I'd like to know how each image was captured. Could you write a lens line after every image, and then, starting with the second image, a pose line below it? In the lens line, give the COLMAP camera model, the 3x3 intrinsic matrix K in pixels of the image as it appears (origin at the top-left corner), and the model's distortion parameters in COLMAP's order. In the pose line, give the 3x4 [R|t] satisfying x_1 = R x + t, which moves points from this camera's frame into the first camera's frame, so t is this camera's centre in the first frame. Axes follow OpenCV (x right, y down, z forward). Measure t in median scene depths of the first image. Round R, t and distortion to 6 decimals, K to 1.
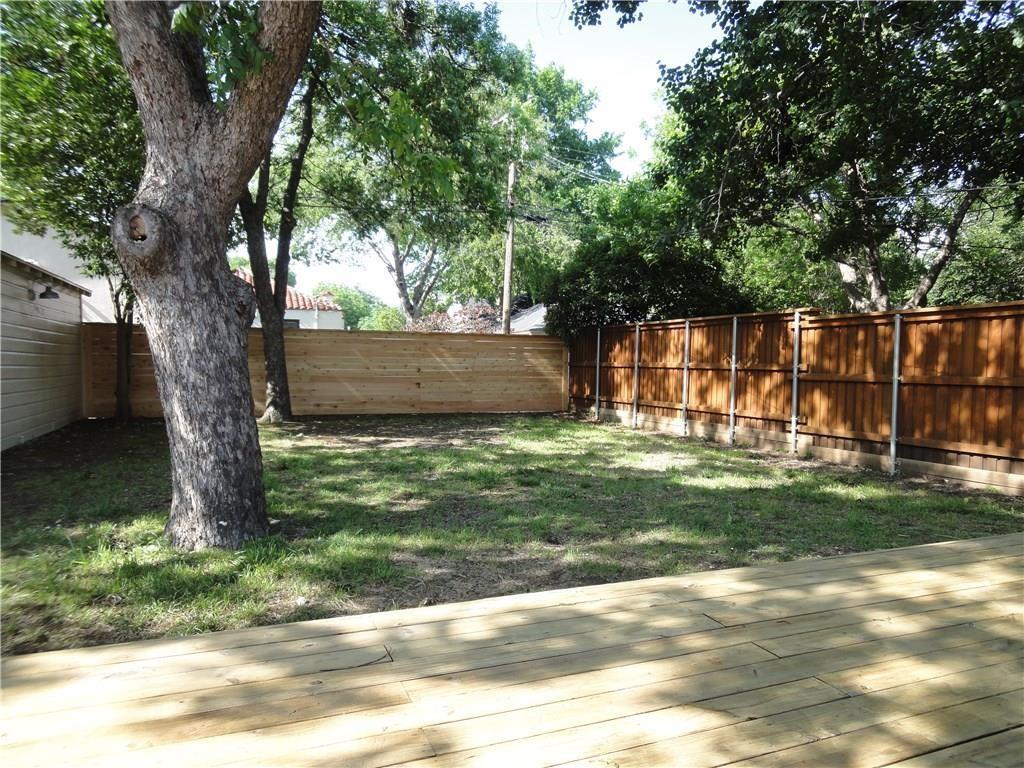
lens RADIAL K [[690.3, 0, 512.0], [0, 690.3, 383.1], [0, 0, 1]] dist [0.008142, 0.001345]
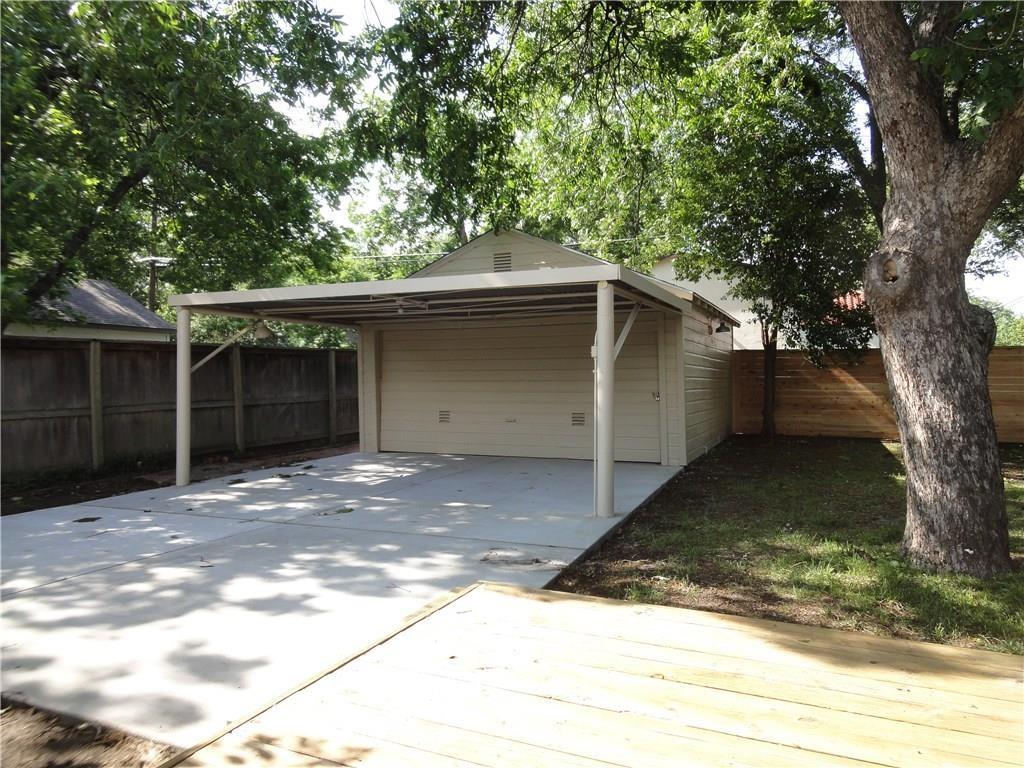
lens RADIAL K [[690.3, 0, 511.7], [0, 690.3, 383.2], [0, 0, 1]] dist [0.008142, 0.001345]
pose [[0.708039, -0.005339, -0.706153, -0.177665], [-0.011783, 0.999743, -0.019373, -0.014803], [0.706075, 0.022037, 0.707794, -0.192950]]
